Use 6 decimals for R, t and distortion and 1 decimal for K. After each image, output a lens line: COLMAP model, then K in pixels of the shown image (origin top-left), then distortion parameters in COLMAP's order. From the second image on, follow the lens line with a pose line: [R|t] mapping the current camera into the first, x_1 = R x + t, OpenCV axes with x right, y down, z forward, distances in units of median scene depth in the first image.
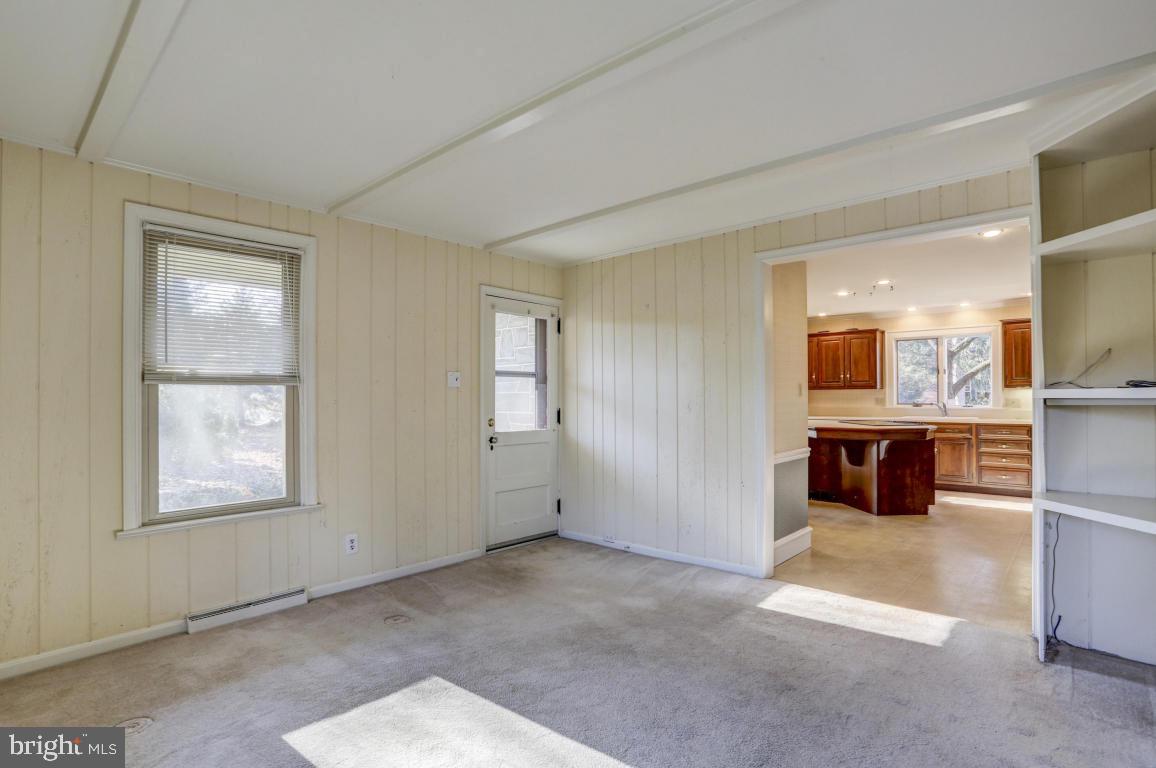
lens RADIAL K [[563.1, 0, 572.8], [0, 563.1, 384.8], [0, 0, 1]] dist [-0.063486, 0.022963]
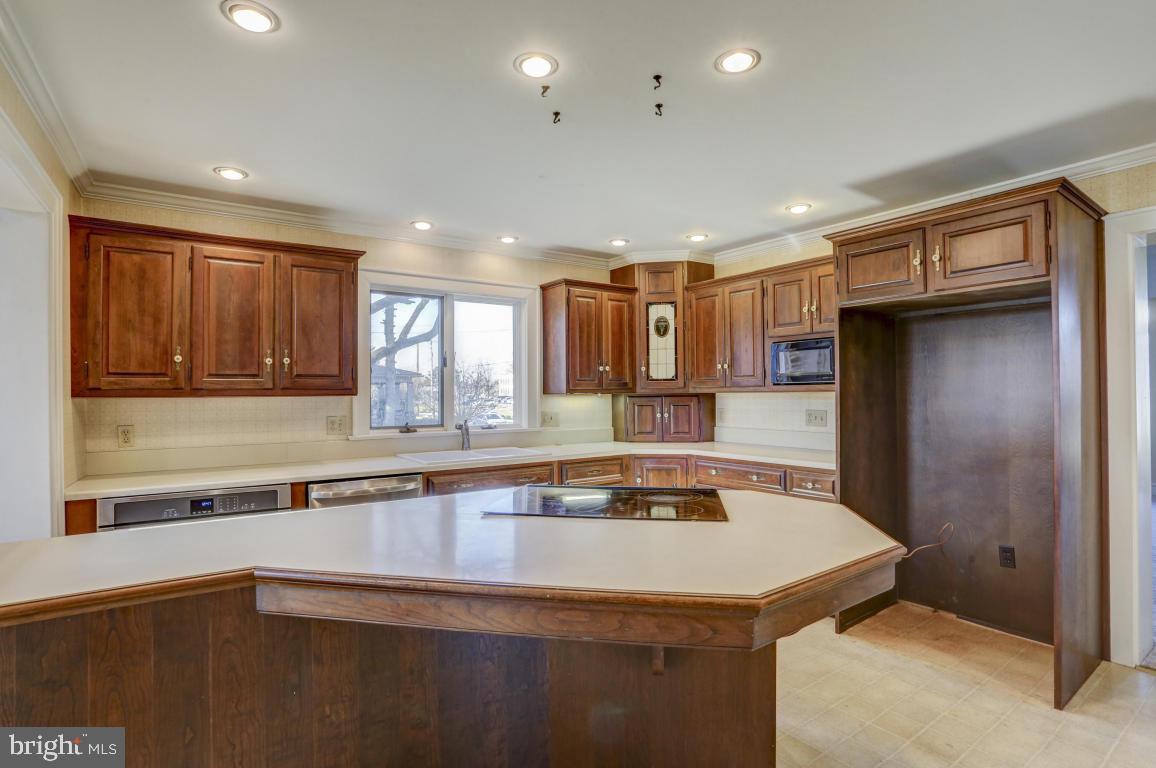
lens RADIAL K [[563.1, 0, 582.0], [0, 563.1, 387.5], [0, 0, 1]] dist [-0.063486, 0.022963]
pose [[0.204828, 0.013975, 0.978698, 0.183034], [-0.010574, 0.999871, -0.012064, 0.004664], [-0.978741, -0.007878, 0.204949, 0.785514]]
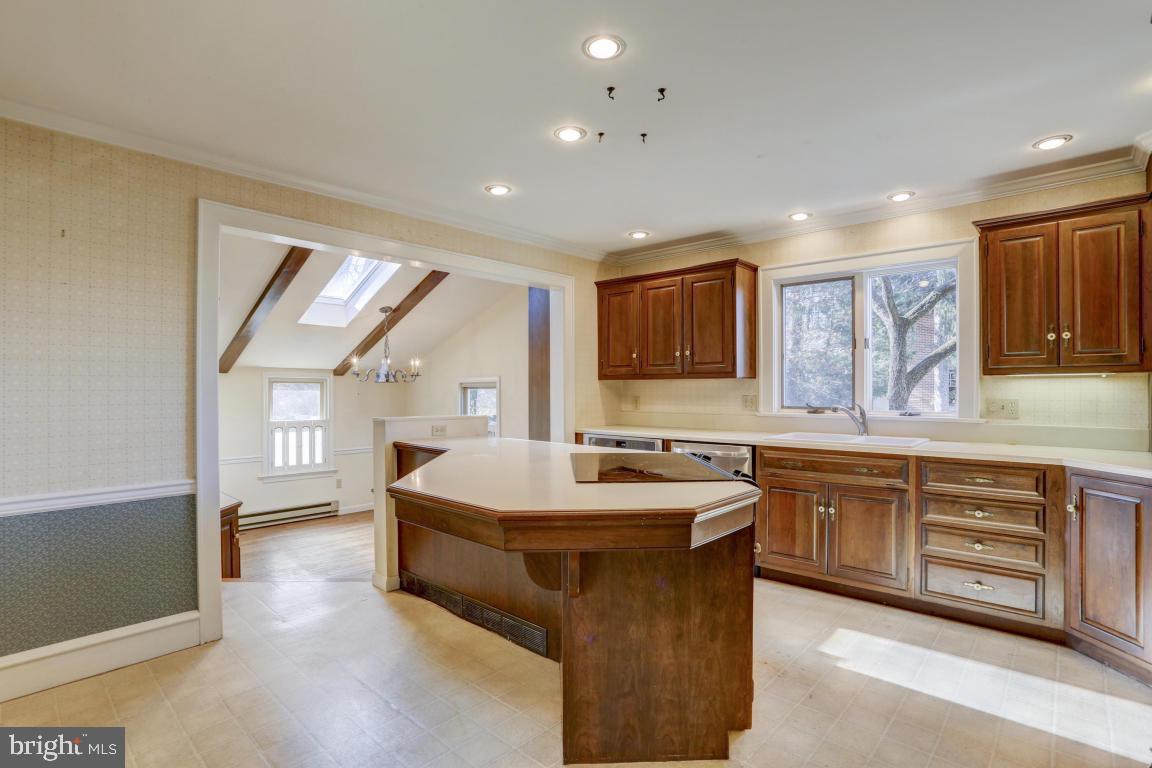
lens RADIAL K [[561.2, 0, 580.5], [0, 561.2, 382.9], [0, 0, 1]] dist [-0.063486, 0.022963]
pose [[0.999872, 0.004919, 0.015193, 0.419585], [-0.005022, 0.999964, 0.006810, 0.009475], [-0.015159, -0.006885, 0.999861, 0.515906]]
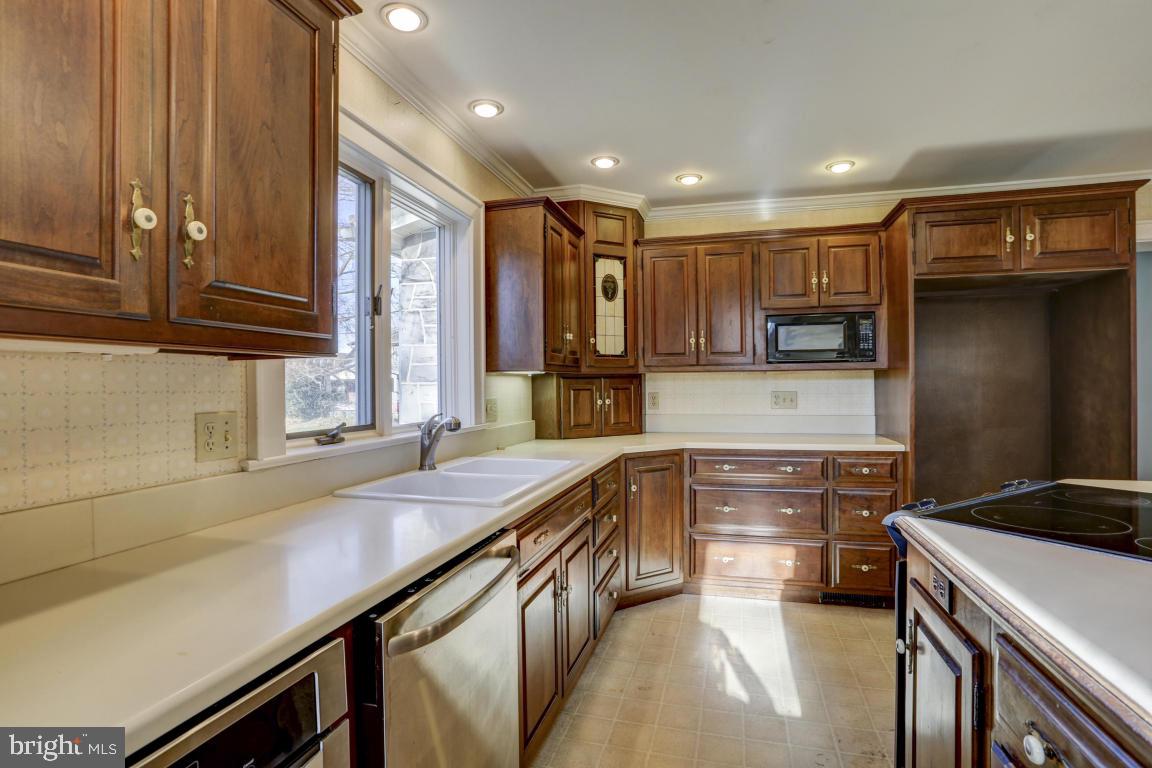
lens RADIAL K [[561.2, 0, 575.7], [0, 561.2, 385.2], [0, 0, 1]] dist [-0.063486, 0.022963]
pose [[-0.455559, 0.009333, 0.890157, 0.388201], [-0.003705, 0.999917, -0.012380, 0.018397], [-0.890198, -0.008938, -0.455487, 1.062329]]
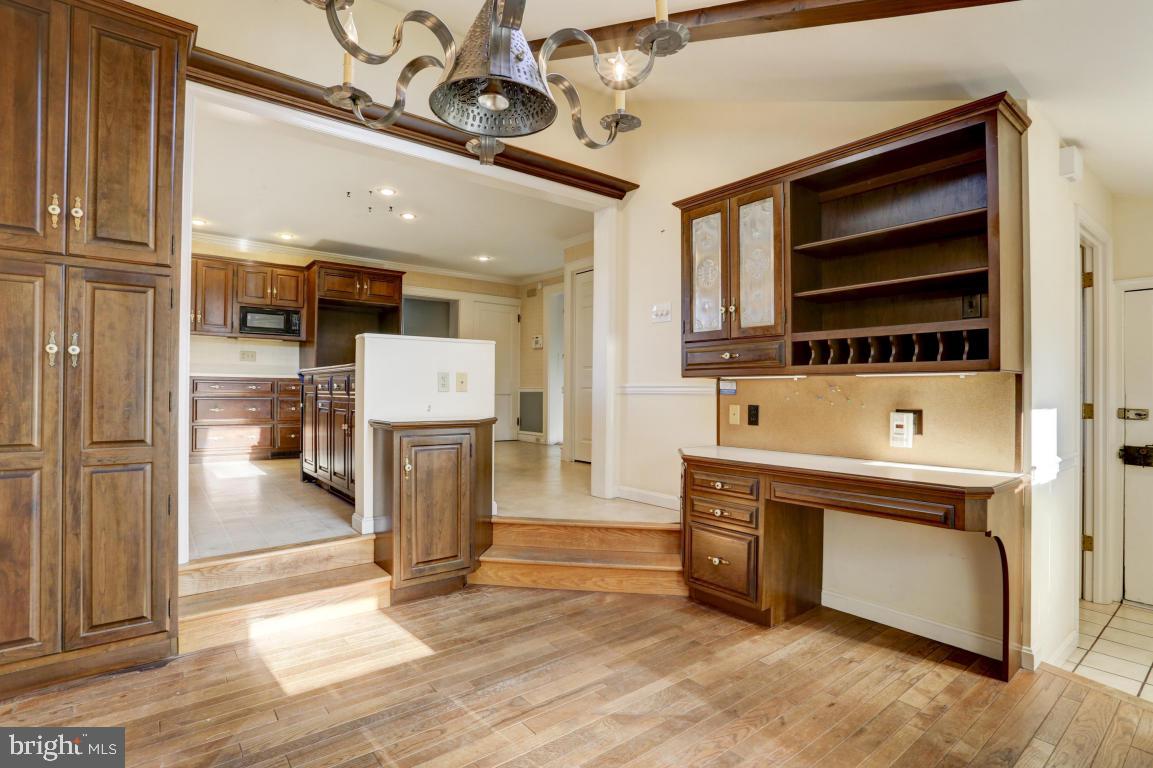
lens RADIAL K [[561.6, 0, 587.2], [0, 561.6, 384.5], [0, 0, 1]] dist [-0.063486, 0.022963]
pose [[-0.991315, 0.002051, 0.131490, 0.116852], [-0.001903, 0.999550, -0.029935, 0.091661], [-0.131493, -0.029925, -0.990865, 1.437041]]
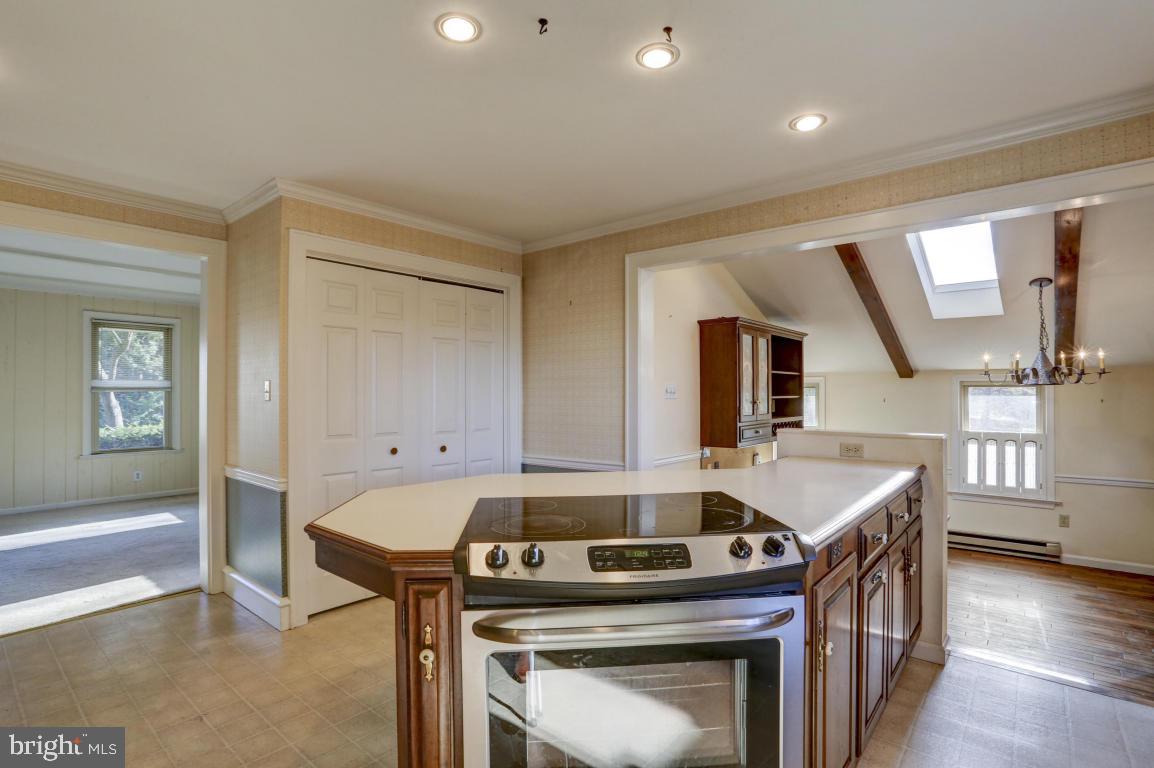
lens RADIAL K [[562.1, 0, 572.8], [0, 562.1, 387.9], [0, 0, 1]] dist [-0.063486, 0.022963]
pose [[0.055888, -0.006926, -0.998413, 0.666832], [0.022100, 0.999740, -0.005698, 0.011178], [0.998192, -0.021746, 0.056027, 0.806044]]
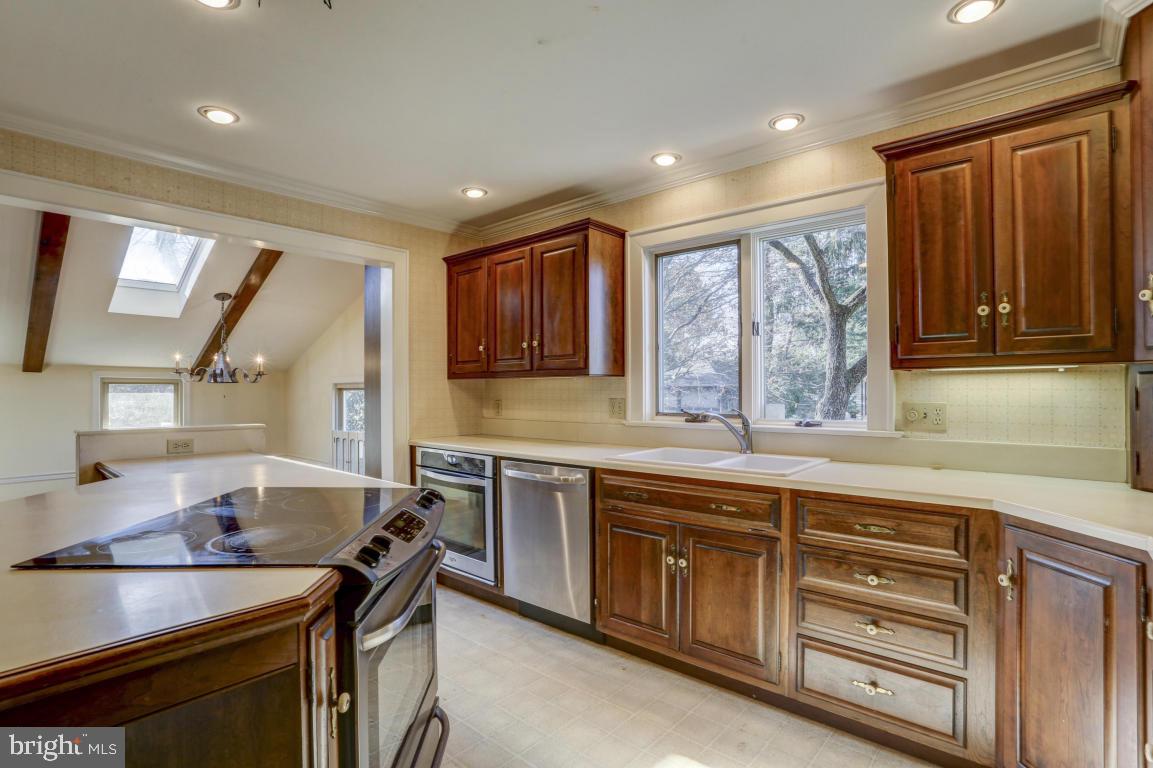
lens RADIAL K [[561.6, 0, 580.7], [0, 561.6, 382.5], [0, 0, 1]] dist [-0.063486, 0.022963]
pose [[0.999373, 0.001766, 0.035362, 0.556360], [-0.001946, 0.999985, 0.005057, 0.010494], [-0.035353, -0.005122, 0.999362, 0.640764]]
